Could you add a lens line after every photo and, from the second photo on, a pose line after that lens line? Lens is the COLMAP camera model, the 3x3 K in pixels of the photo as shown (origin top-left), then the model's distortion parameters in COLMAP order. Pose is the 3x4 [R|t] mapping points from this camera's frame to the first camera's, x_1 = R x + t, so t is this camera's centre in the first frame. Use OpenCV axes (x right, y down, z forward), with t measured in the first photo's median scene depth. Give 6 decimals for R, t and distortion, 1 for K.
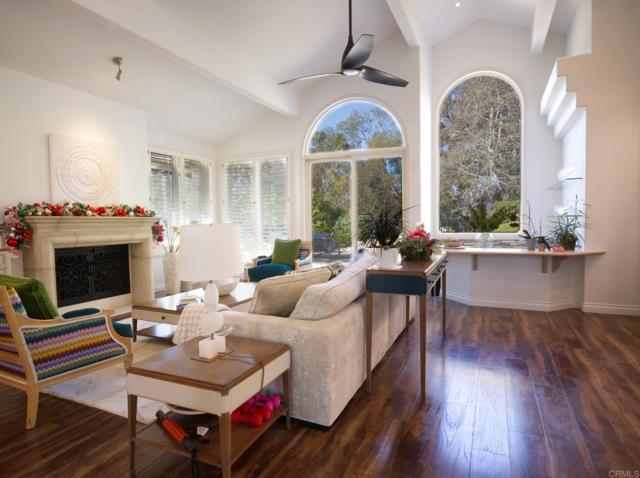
lens RADIAL K [[384.8, 0, 318.6], [0, 384.8, 239.3], [0, 0, 1]] dist [0.009163, 0.002058]
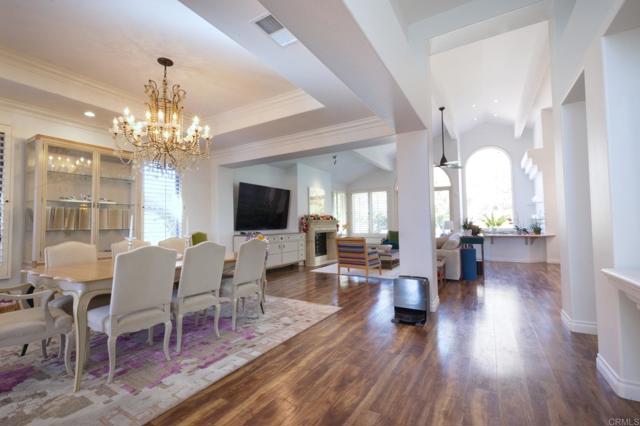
lens RADIAL K [[280.9, 0, 319.9], [0, 280.9, 213.7], [0, 0, 1]] dist [0.011772, 0.000133]
pose [[0.993535, -0.005681, -0.113382, -0.406164], [-0.003751, 0.996559, -0.082801, 0.047482], [0.113463, 0.082691, 0.990095, -0.749335]]
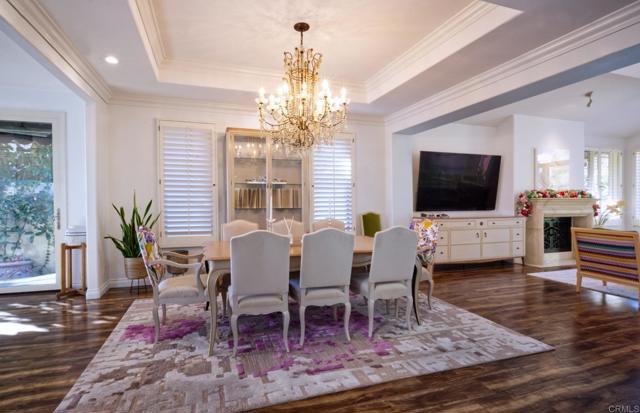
lens RADIAL K [[321.4, 0, 313.9], [0, 321.4, 206.9], [0, 0, 1]] dist [0.001330, 0.001100]
pose [[0.680648, 0.020025, -0.732337, -0.317517], [-0.039830, 0.999159, -0.009698, 0.029176], [0.731527, 0.035770, 0.680874, -0.607275]]
